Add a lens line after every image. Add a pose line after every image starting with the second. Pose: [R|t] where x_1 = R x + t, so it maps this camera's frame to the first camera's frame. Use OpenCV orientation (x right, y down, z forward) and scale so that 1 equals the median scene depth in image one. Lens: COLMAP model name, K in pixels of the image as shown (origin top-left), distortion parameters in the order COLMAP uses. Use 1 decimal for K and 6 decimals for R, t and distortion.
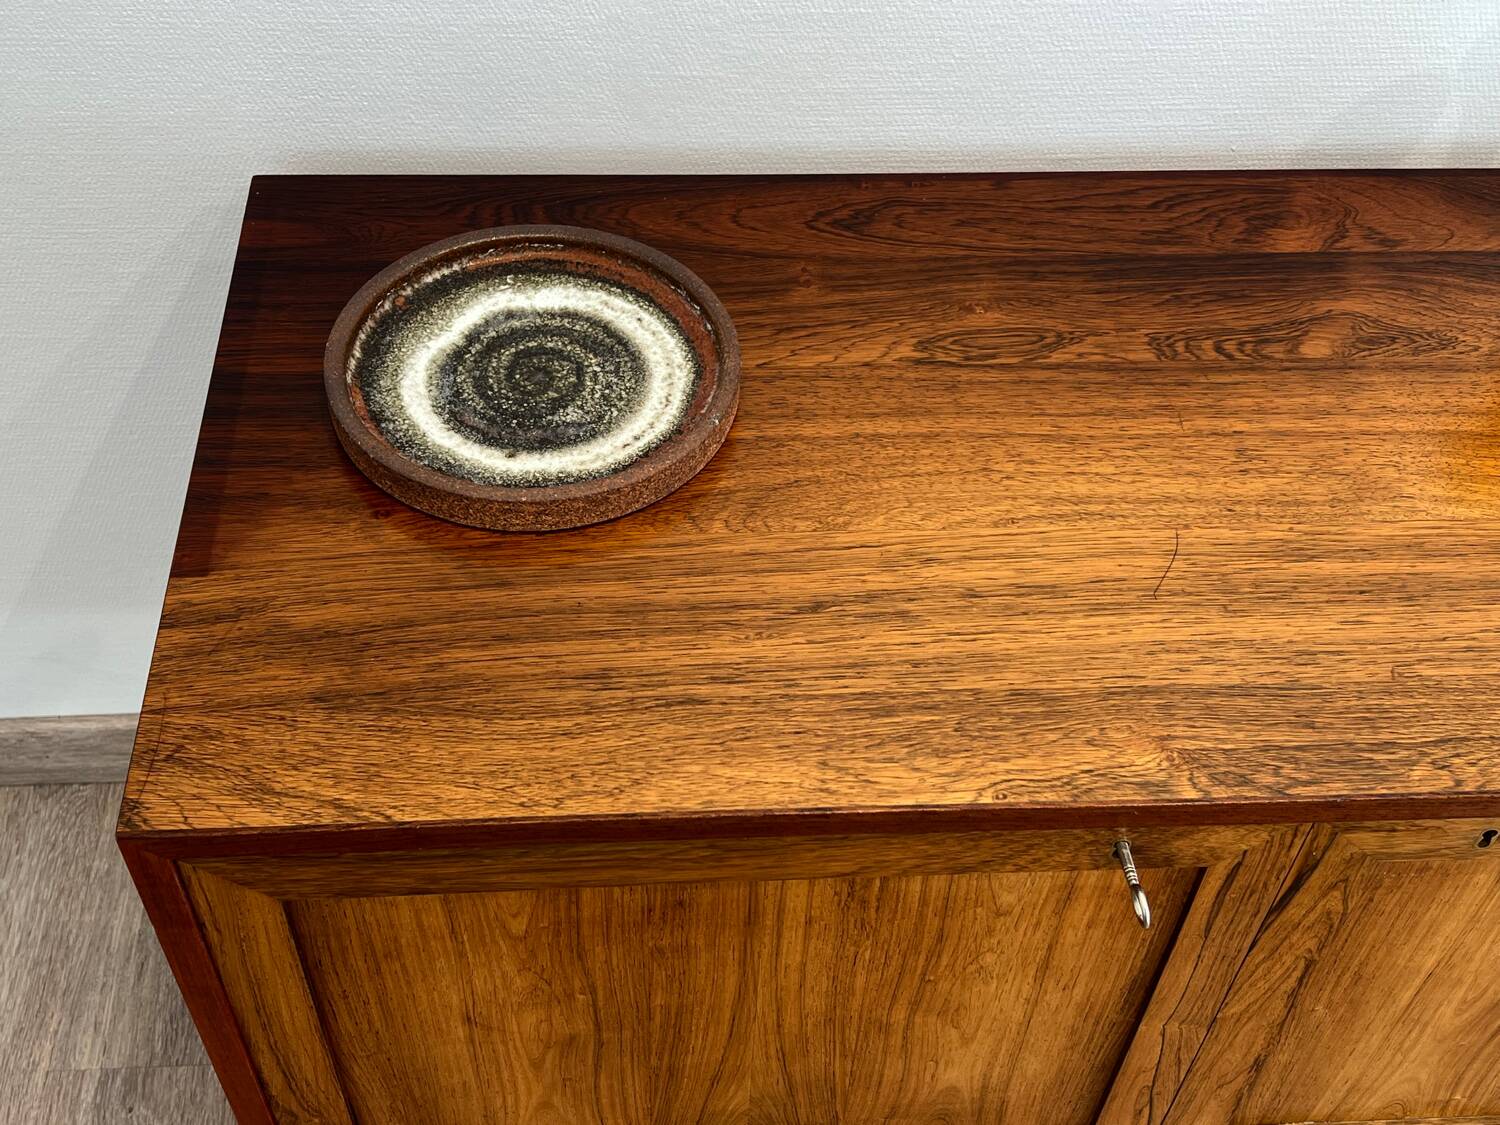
lens RADIAL K [[1732.3, 0, 750.0], [0, 1732.3, 562.5], [0, 0, 1]] dist [0.161675, -0.387386]
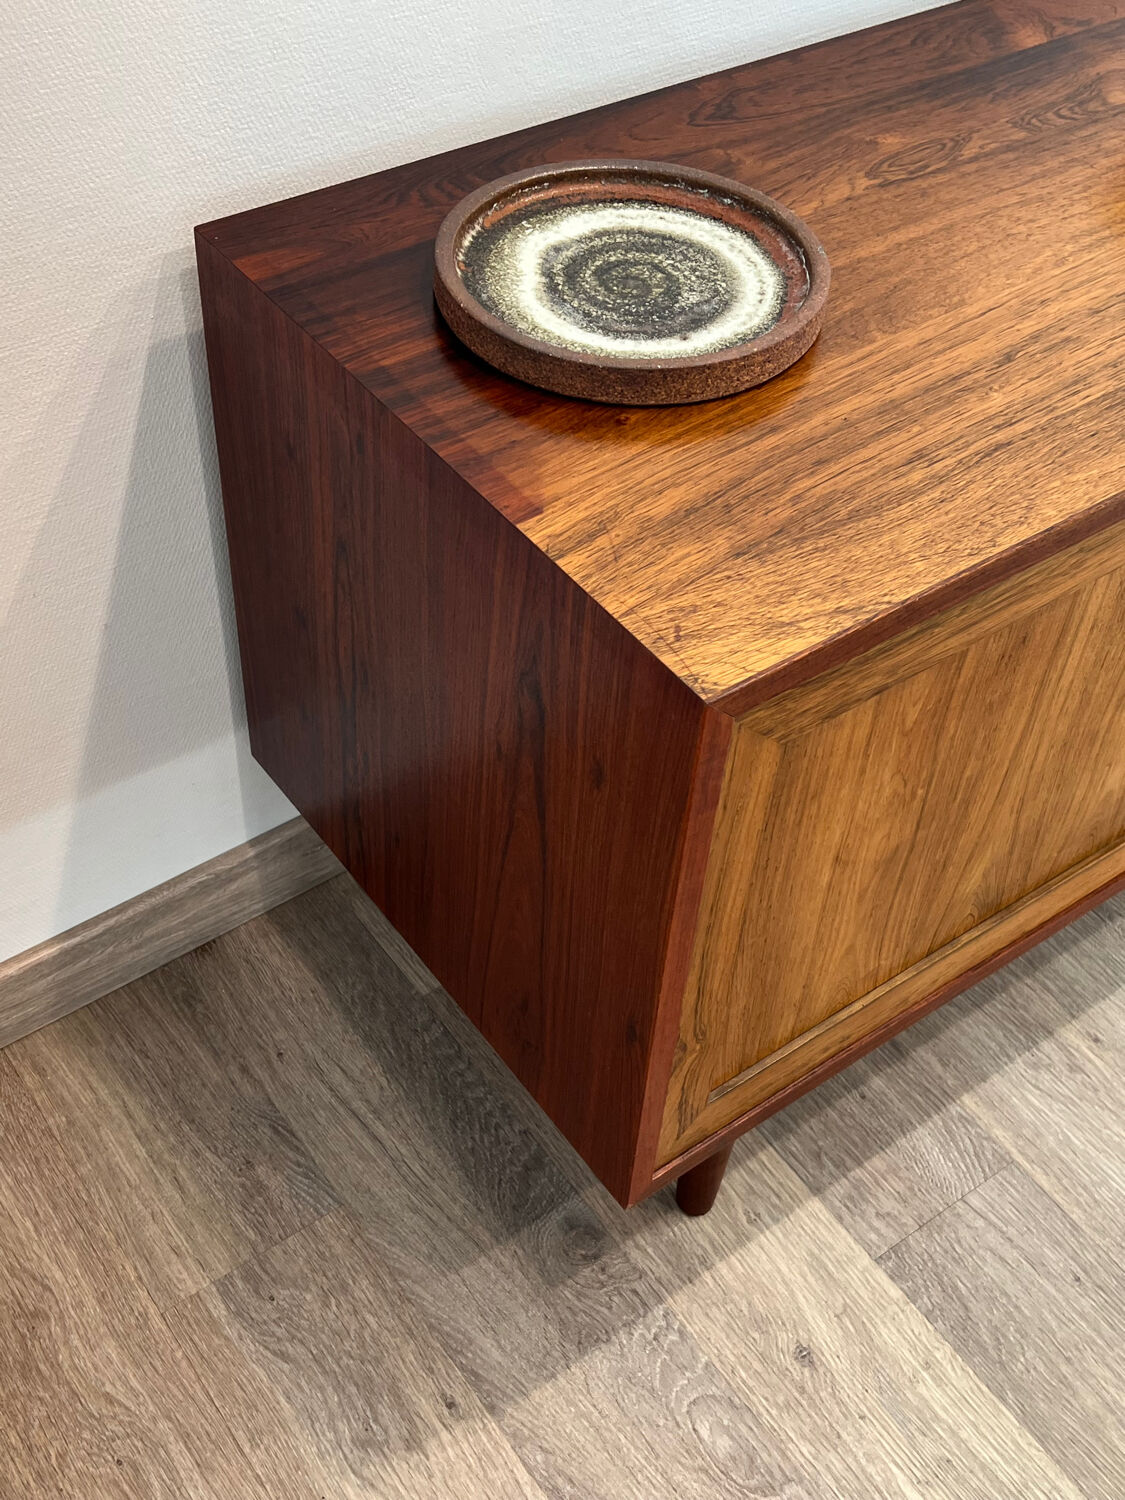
lens RADIAL K [[1730.3, 0, 561.2], [0, 1730.3, 740.8], [0, 0, 1]] dist [0.177301, -0.491368]
pose [[0.839635, -0.382410, 0.385715, -0.703691], [0.392205, 0.918140, 0.056510, 0.072702], [-0.375751, 0.103832, 0.920886, 0.089385]]
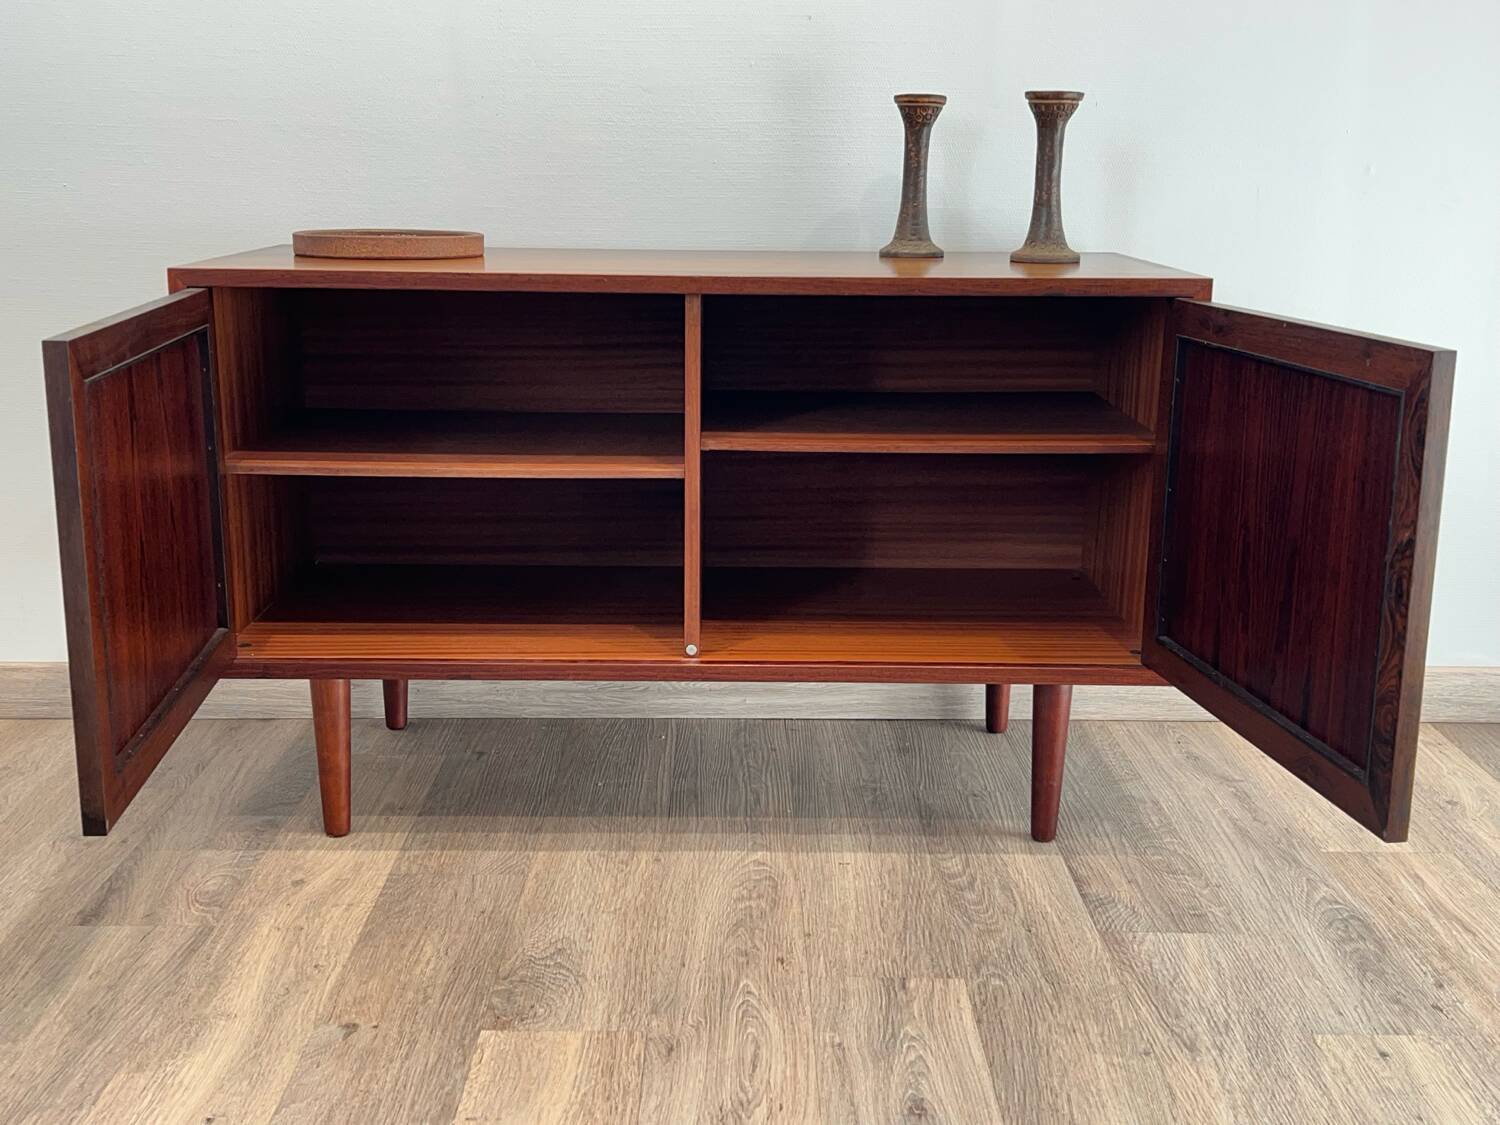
lens RADIAL K [[1724.2, 0, 740.0], [0, 1724.2, 565.1], [0, 0, 1]] dist [0.198285, -0.552573]
pose [[0.997947, -0.016872, -0.061784, 0.470824], [-0.022215, 0.813606, -0.580992, 1.568010], [0.060070, 0.581171, 0.811561, -0.549793]]
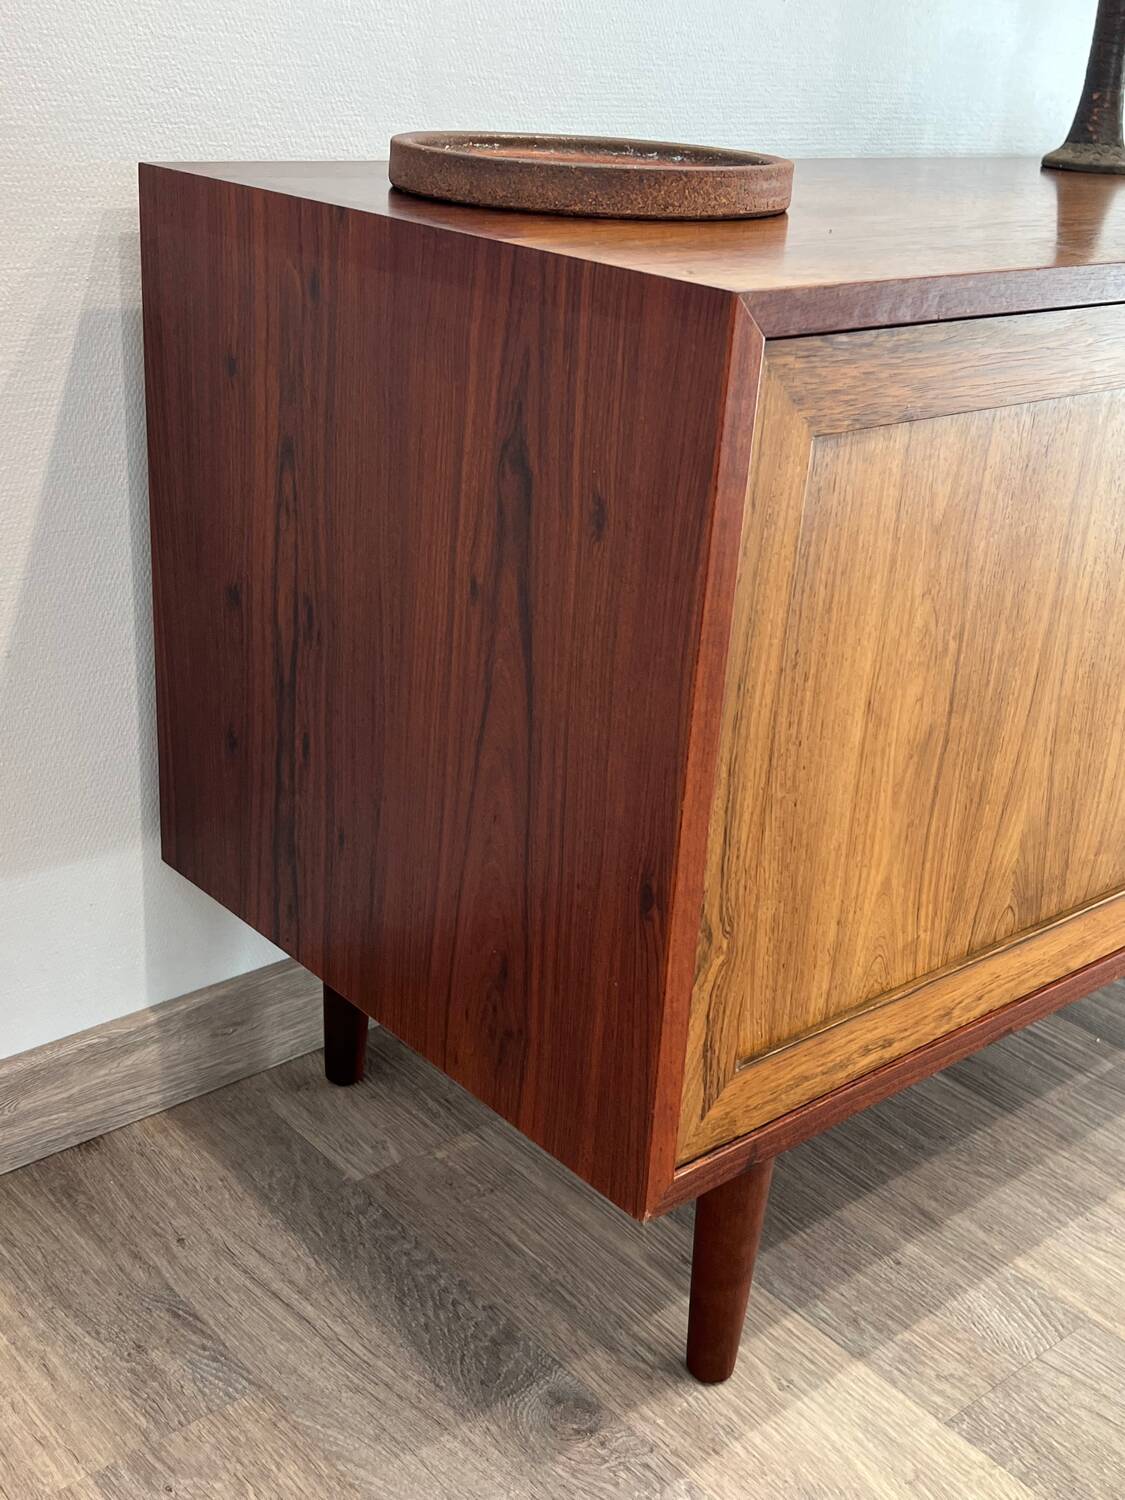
lens RADIAL K [[1738.7, 0, 556.0], [0, 1738.7, 745.4], [0, 0, 1]] dist [0.105726, -0.224132]
pose [[0.796122, -0.224517, 0.561945, -0.835058], [0.433566, 0.859449, -0.270863, 0.470646], [-0.422149, 0.459281, 0.781570, 0.381298]]
